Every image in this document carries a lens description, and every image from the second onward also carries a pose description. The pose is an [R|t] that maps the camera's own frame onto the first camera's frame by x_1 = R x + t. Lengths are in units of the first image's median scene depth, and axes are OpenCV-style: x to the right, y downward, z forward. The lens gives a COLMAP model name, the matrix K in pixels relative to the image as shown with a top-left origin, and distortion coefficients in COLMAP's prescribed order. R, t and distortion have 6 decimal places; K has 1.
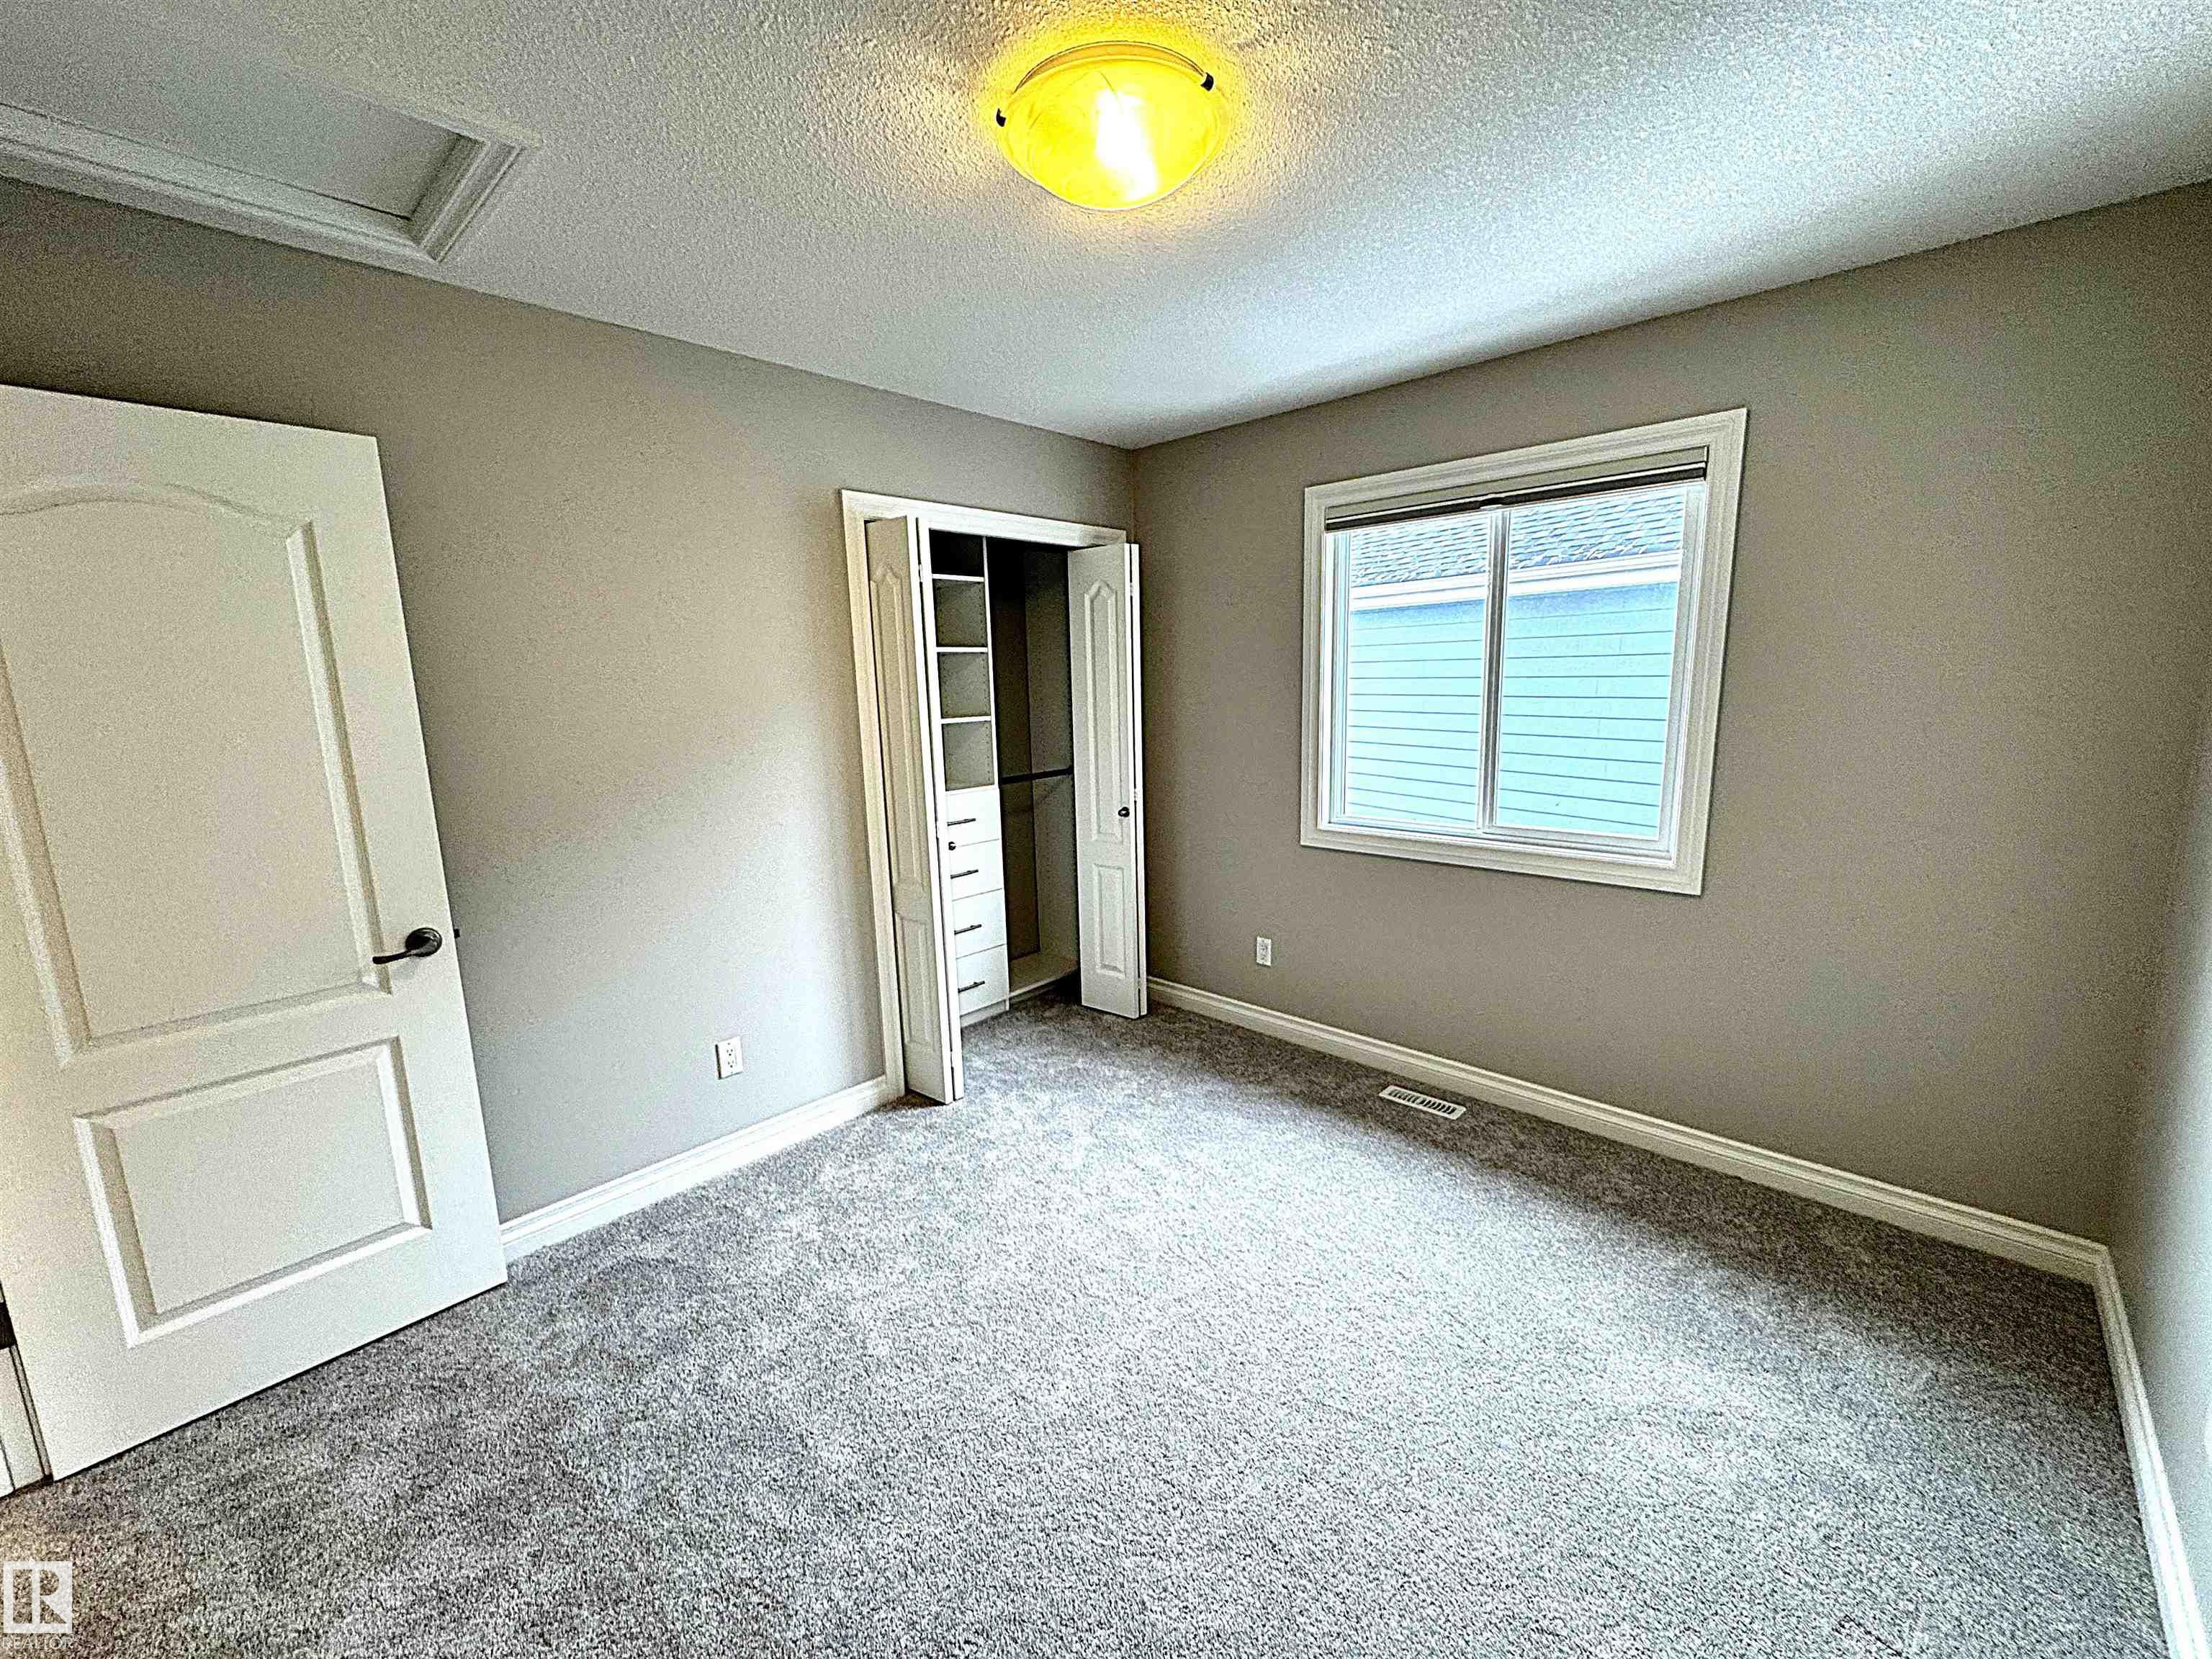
lens RADIAL K [[889.7, 0, 1093.4], [0, 889.7, 836.6], [0, 0, 1]] dist [0.001325, -0.000580]
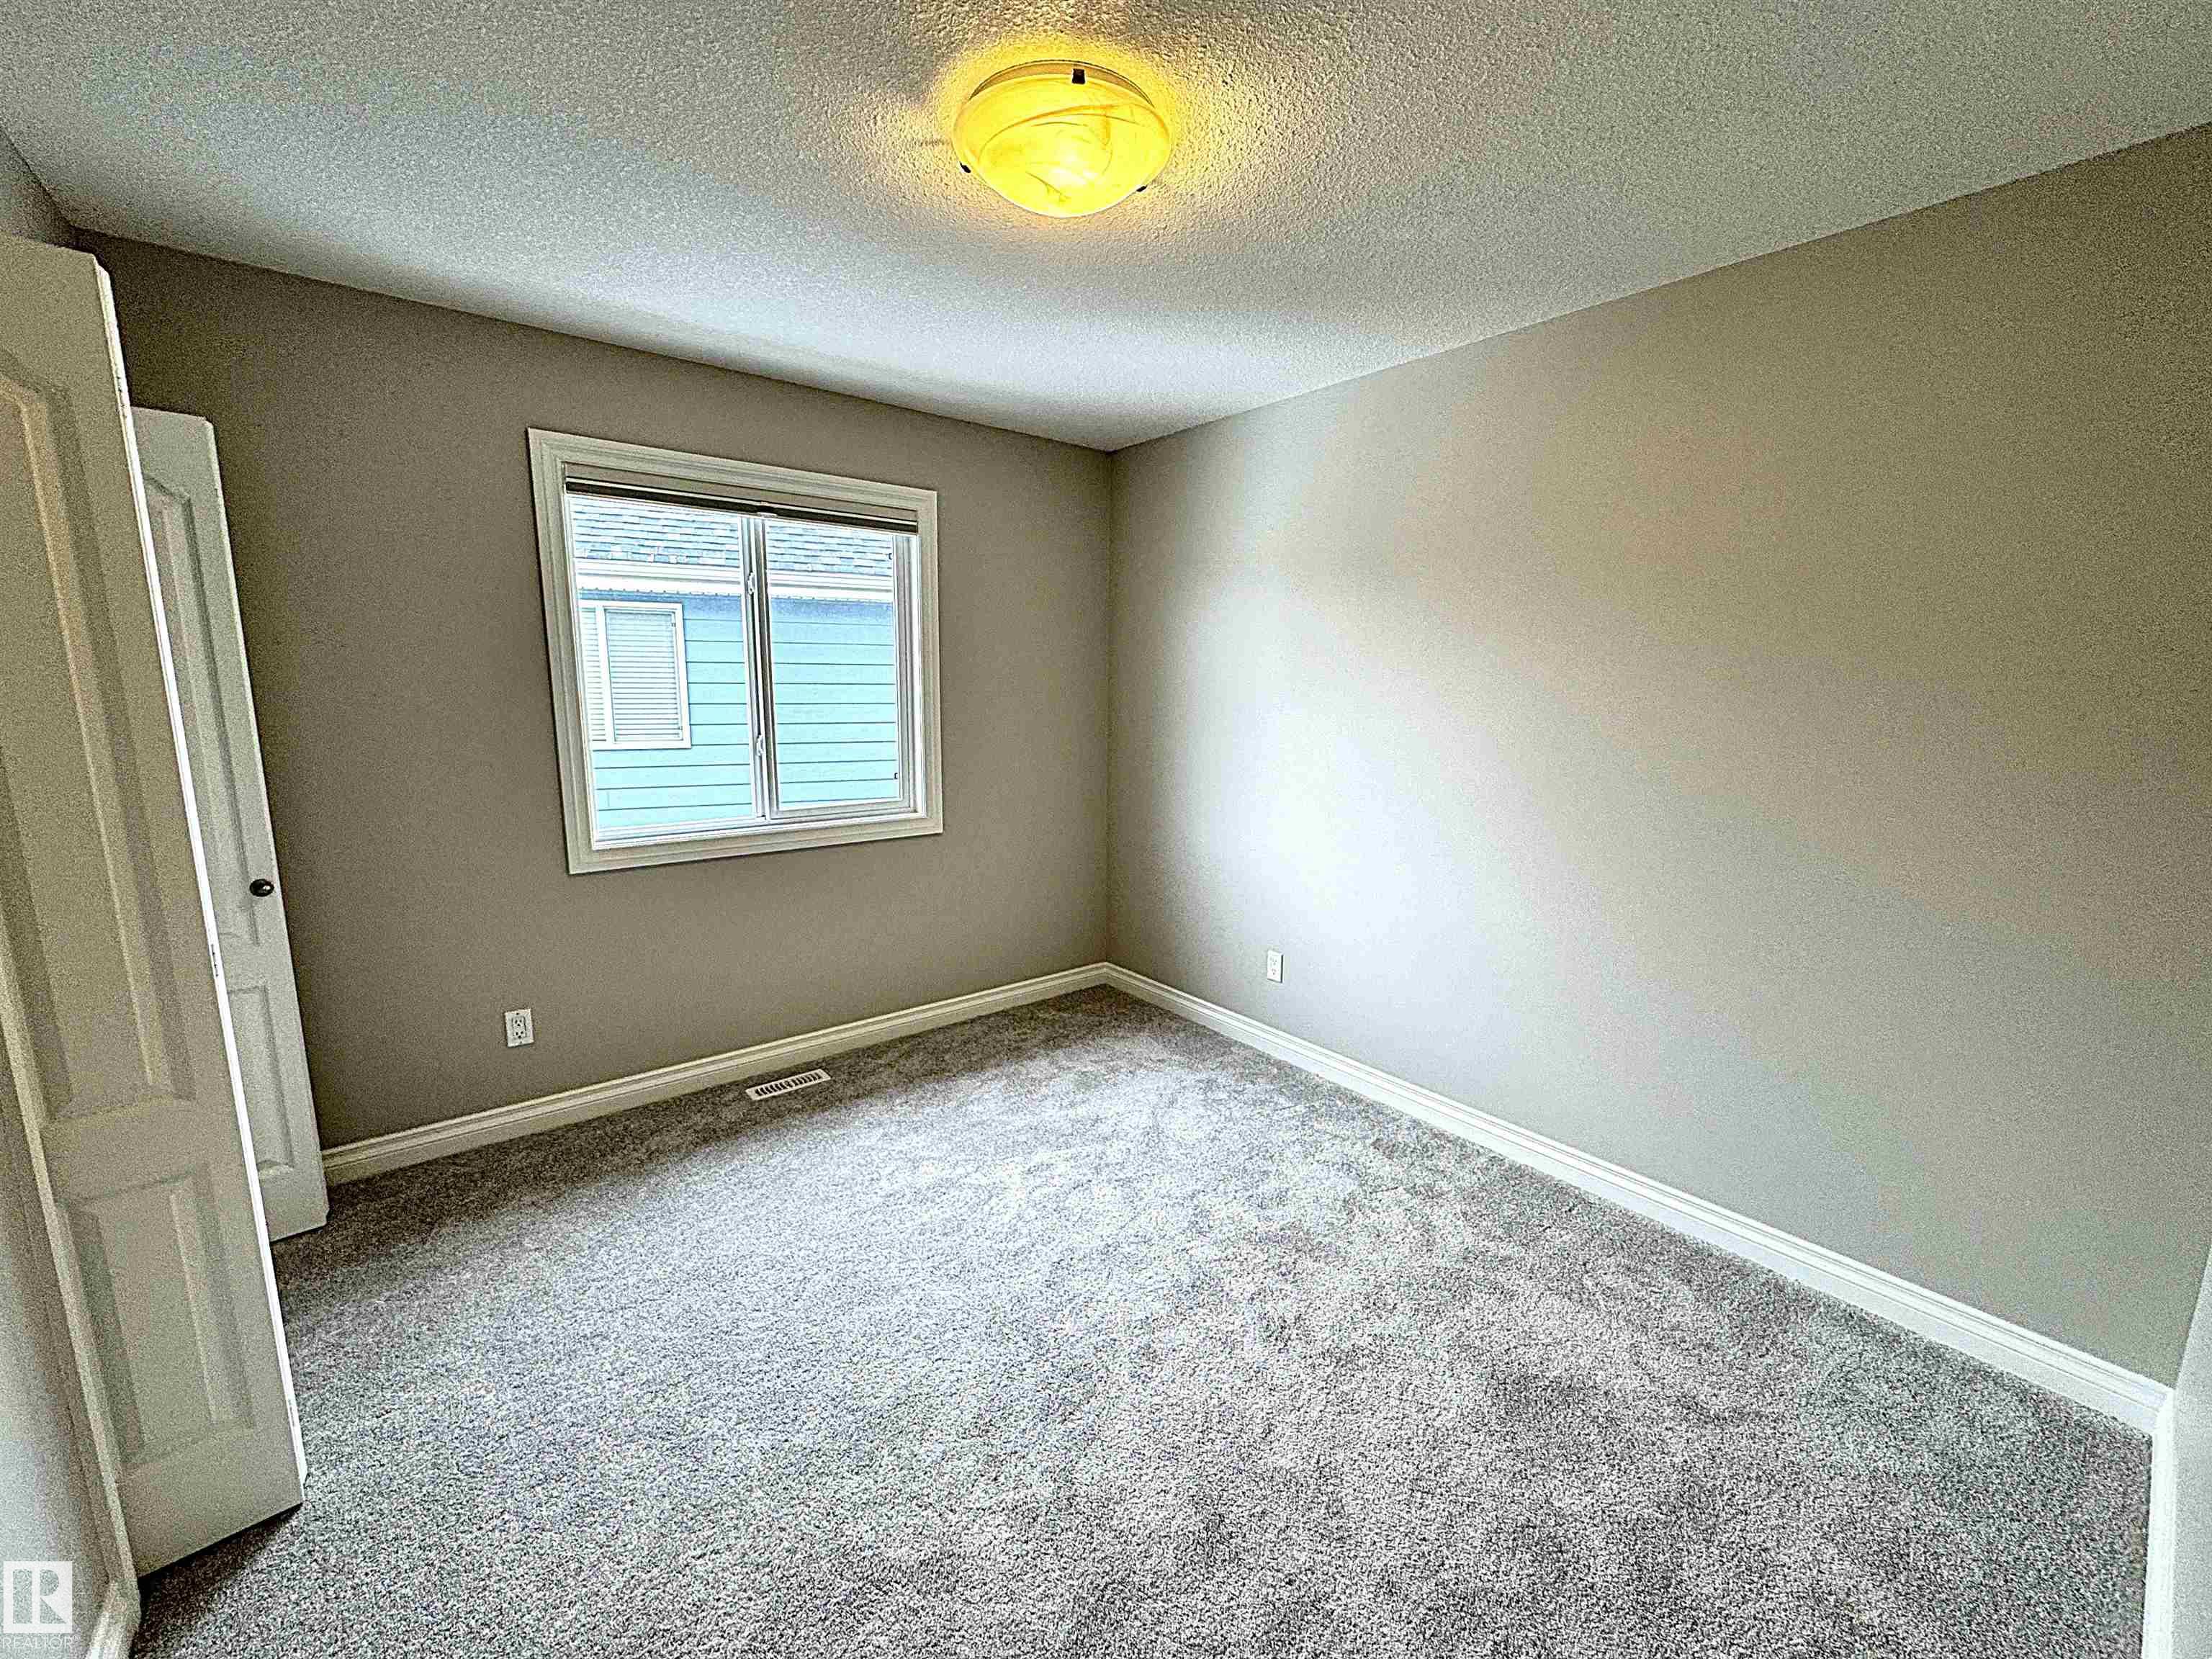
lens RADIAL K [[889.7, 0, 1111.2], [0, 889.7, 821.4], [0, 0, 1]] dist [0.001325, -0.000580]
pose [[0.124489, -0.146555, 0.981338, -0.553449], [0.153269, 0.980001, 0.126912, -0.073941], [-0.980312, 0.134609, 0.144461, 0.448743]]
